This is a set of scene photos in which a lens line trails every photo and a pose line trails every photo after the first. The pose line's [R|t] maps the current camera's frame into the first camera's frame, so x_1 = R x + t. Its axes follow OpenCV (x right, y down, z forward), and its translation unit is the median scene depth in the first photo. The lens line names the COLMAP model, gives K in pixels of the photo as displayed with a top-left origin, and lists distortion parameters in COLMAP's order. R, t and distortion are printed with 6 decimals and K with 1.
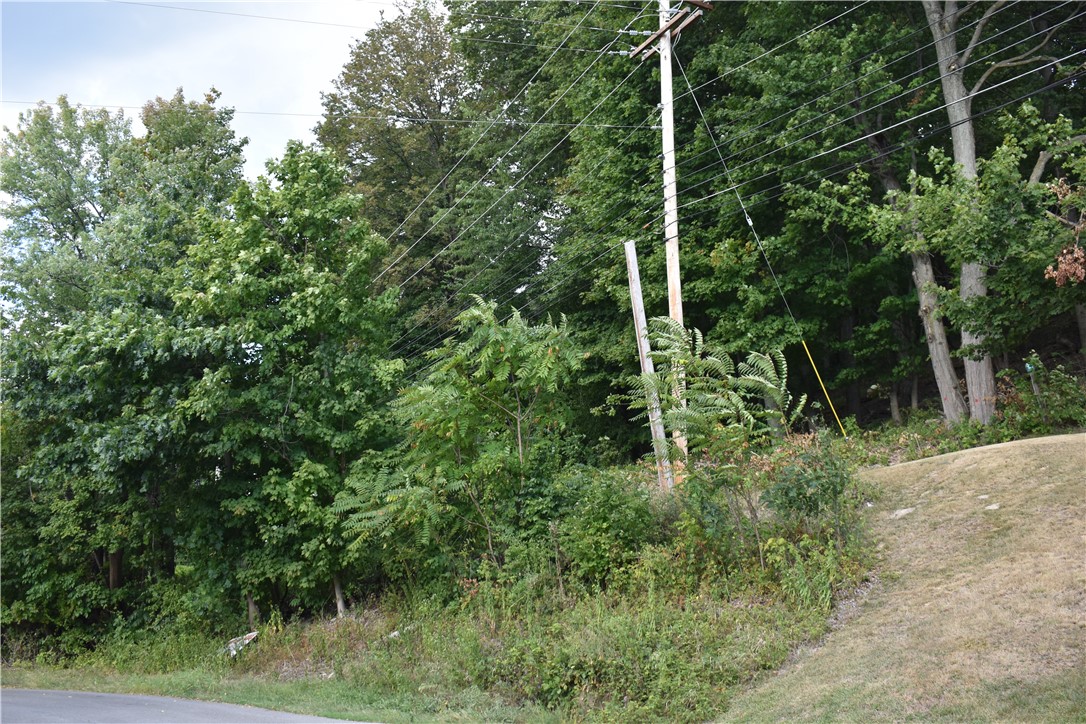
lens RADIAL K [[1093.8, 0, 552.6], [0, 1093.8, 361.9], [0, 0, 1]] dist [-0.068314, -0.001713]
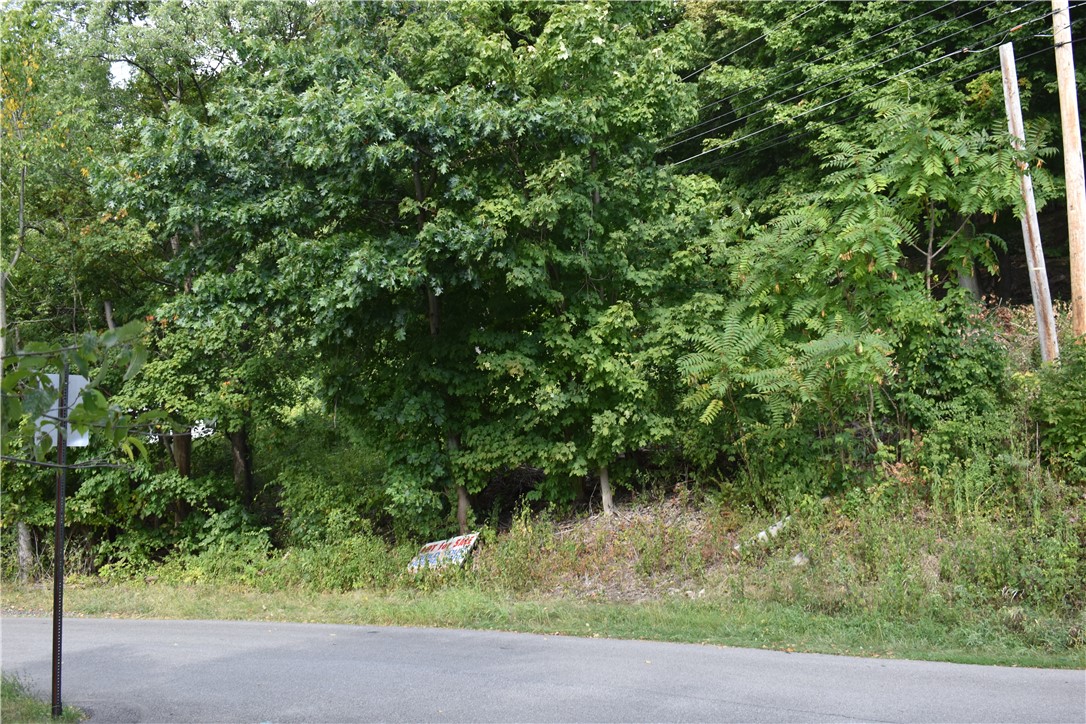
lens RADIAL K [[1122.6, 0, 542.0], [0, 1122.6, 406.2], [0, 0, 1]] dist [-0.089956, 0.022439]
pose [[0.985135, 0.017215, 0.170915, -0.309882], [-0.039884, 0.990699, 0.130099, 0.049178], [-0.167085, -0.134982, 0.976659, 0.207505]]
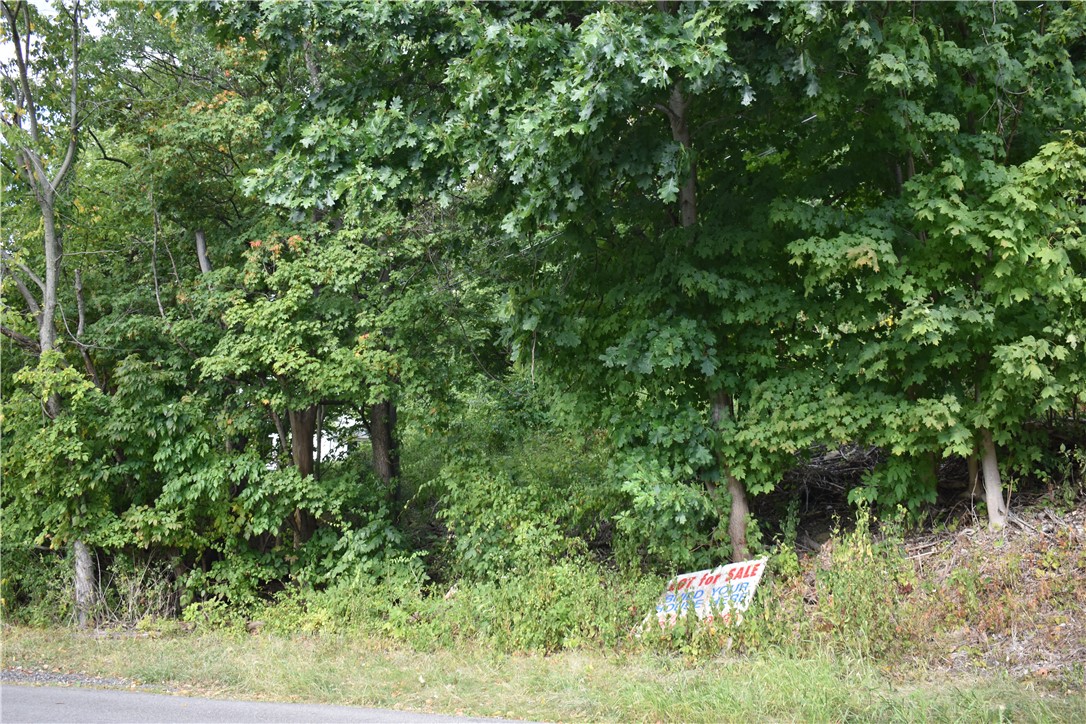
lens RADIAL K [[1093.8, 0, 552.6], [0, 1093.8, 361.9], [0, 0, 1]] dist [-0.068314, -0.001713]
pose [[0.998576, 0.013470, 0.051622, -0.330579], [-0.016712, 0.997881, 0.062888, 0.118231], [-0.050665, -0.063661, 0.996685, 0.472033]]
